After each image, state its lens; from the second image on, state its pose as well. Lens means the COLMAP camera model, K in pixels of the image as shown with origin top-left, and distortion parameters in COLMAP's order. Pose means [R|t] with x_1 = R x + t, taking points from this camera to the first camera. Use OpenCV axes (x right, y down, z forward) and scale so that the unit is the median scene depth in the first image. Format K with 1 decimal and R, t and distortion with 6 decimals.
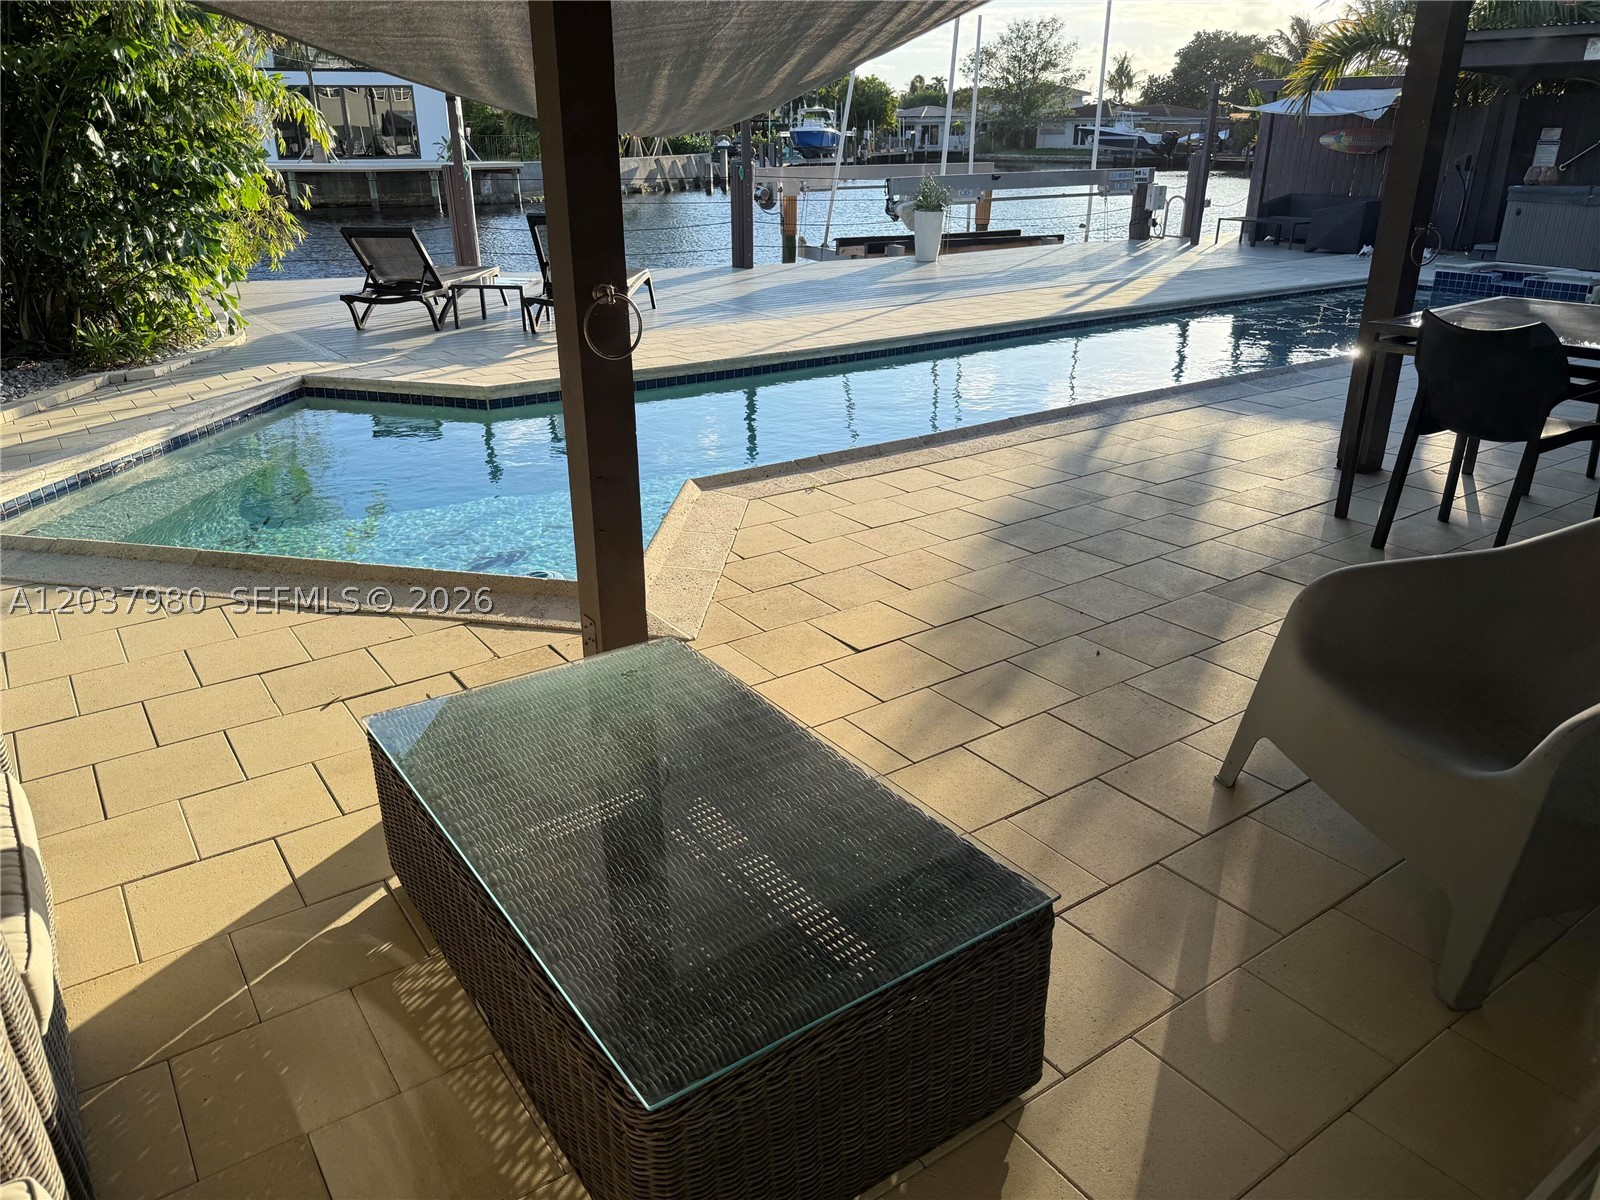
lens RADIAL K [[1139.0, 0, 800.0], [0, 1139.0, 600.0], [0, 0, 1]] dist [0.001048, -0.003417]
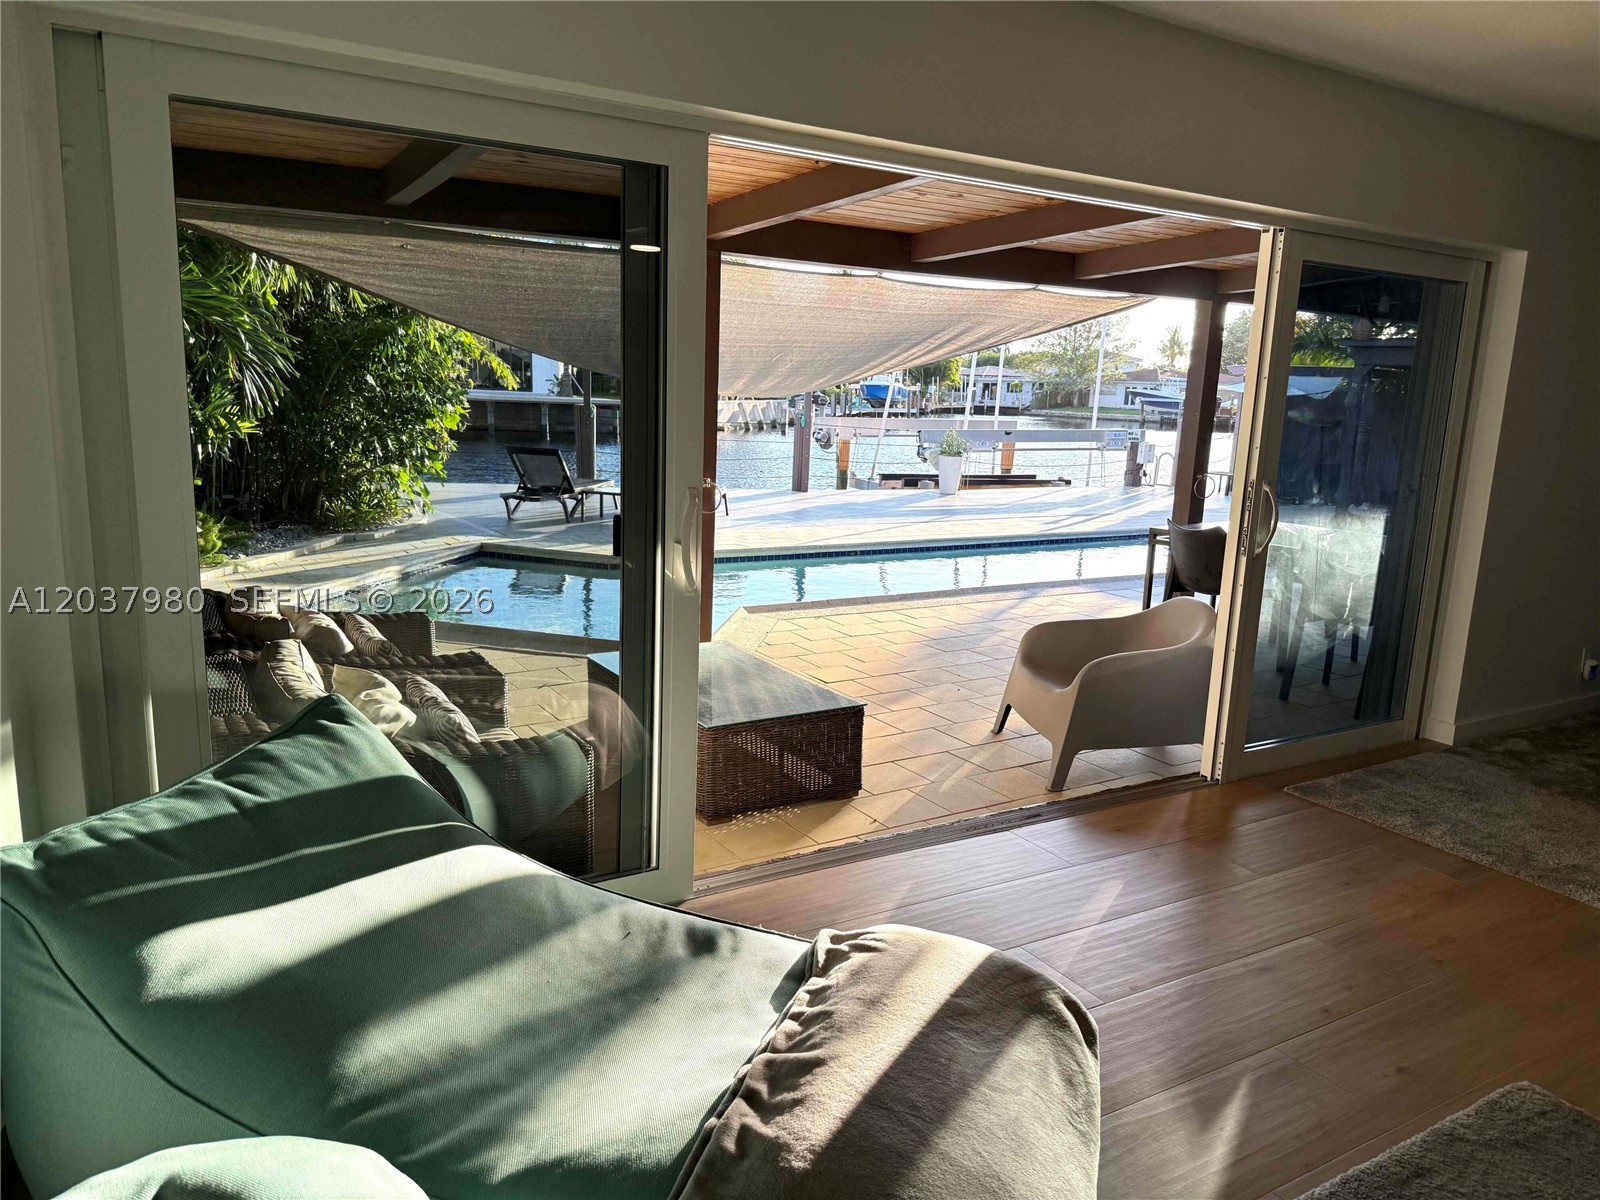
lens RADIAL K [[1117.9, 0, 800.0], [0, 1117.9, 600.0], [0, 0, 1]] dist [0.092278, -0.001380]
pose [[0.996999, 0.053469, -0.055986, 0.024634], [-0.063401, 0.978922, -0.194144, 0.063258], [0.044425, 0.197111, 0.979374, -0.183766]]
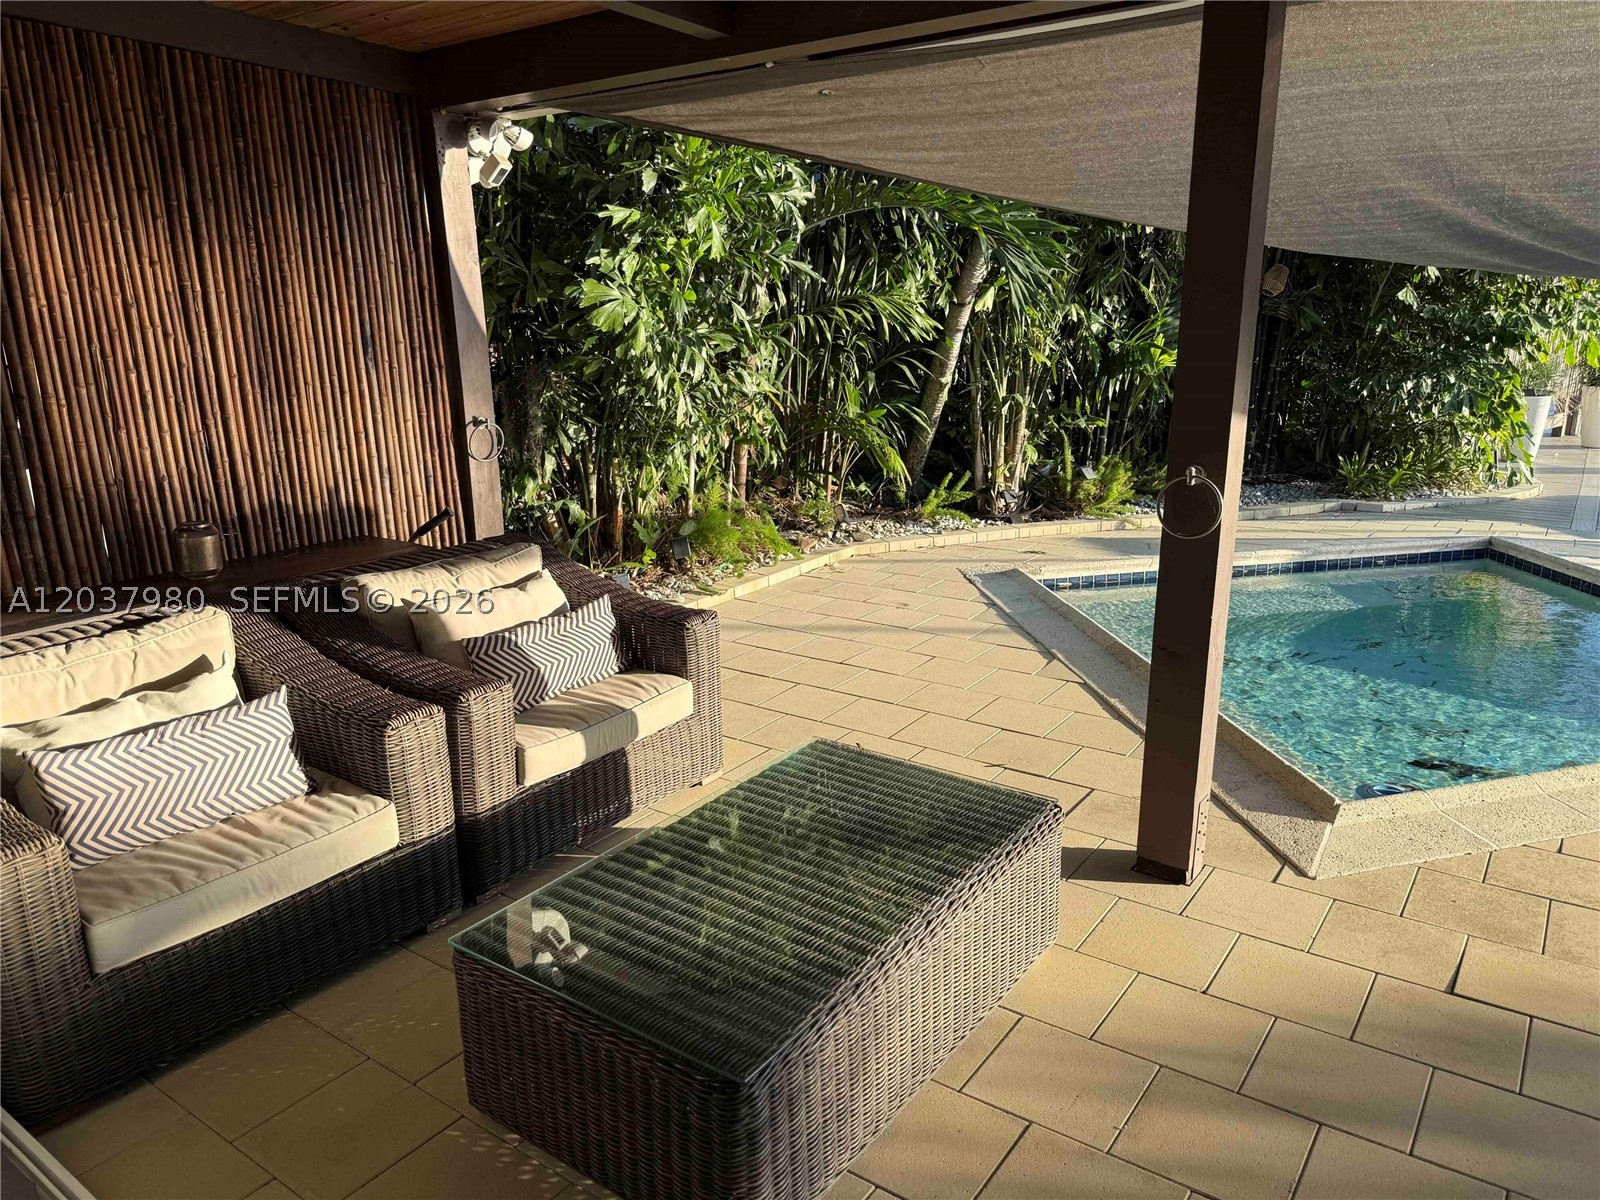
lens RADIAL K [[1139.0, 0, 800.0], [0, 1139.0, 600.0], [0, 0, 1]] dist [0.001048, -0.003417]
pose [[0.339655, 0.244054, -0.908335, 0.124169], [-0.343669, 0.931174, 0.121682, -0.032745], [0.875515, 0.270836, 0.400151, 0.064577]]
